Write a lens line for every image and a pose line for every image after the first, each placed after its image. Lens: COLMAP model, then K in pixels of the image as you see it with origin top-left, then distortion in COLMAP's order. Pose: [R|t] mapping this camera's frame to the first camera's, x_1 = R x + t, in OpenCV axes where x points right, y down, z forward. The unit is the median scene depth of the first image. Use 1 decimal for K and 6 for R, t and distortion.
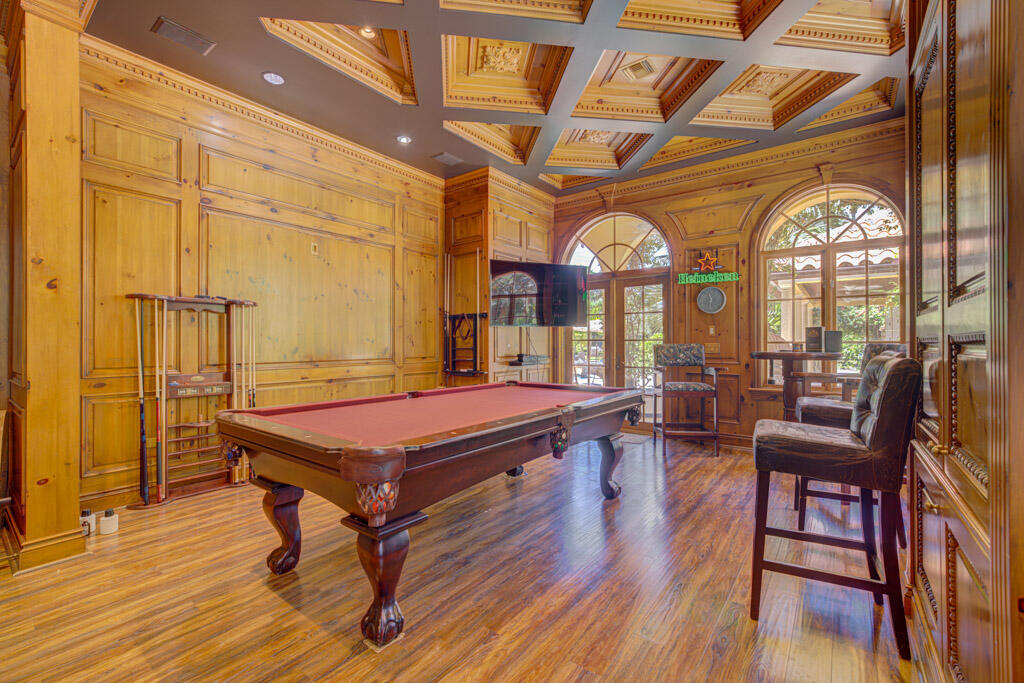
lens RADIAL K [[437.4, 0, 510.8], [0, 437.4, 339.5], [0, 0, 1]] dist [0.000446, -0.000156]
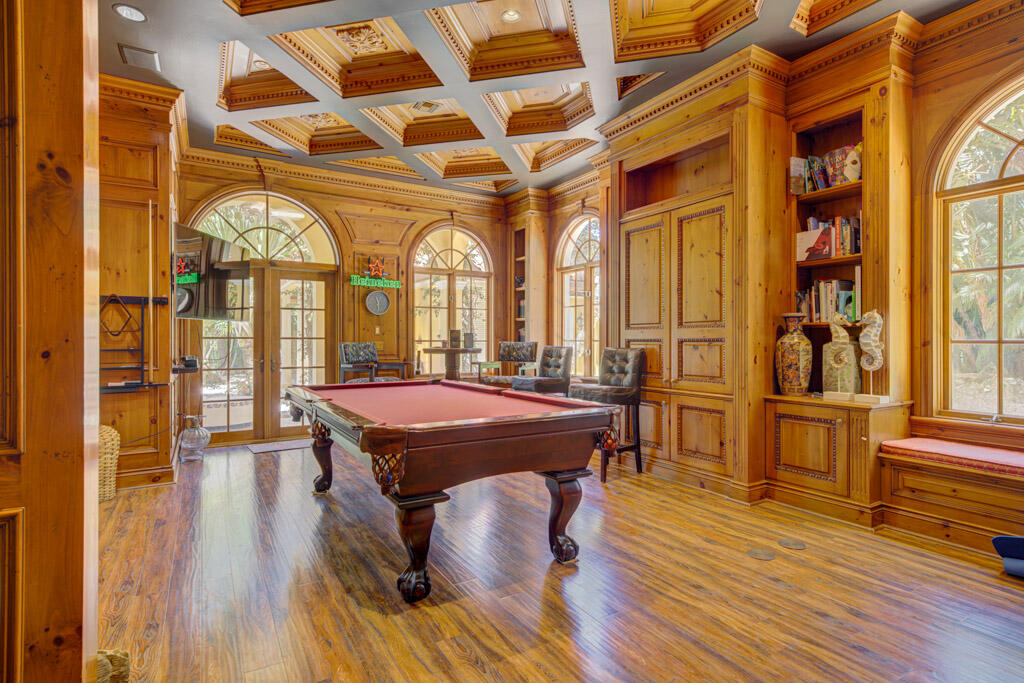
lens RADIAL K [[517.4, 0, 511.7], [0, 517.4, 342.1], [0, 0, 1]] dist [0.000751, -0.000058]
pose [[0.376336, -0.000180, 0.926483, -0.628344], [-0.004443, 0.999988, 0.002000, 0.005680], [-0.926473, -0.004869, 0.376330, 0.190357]]
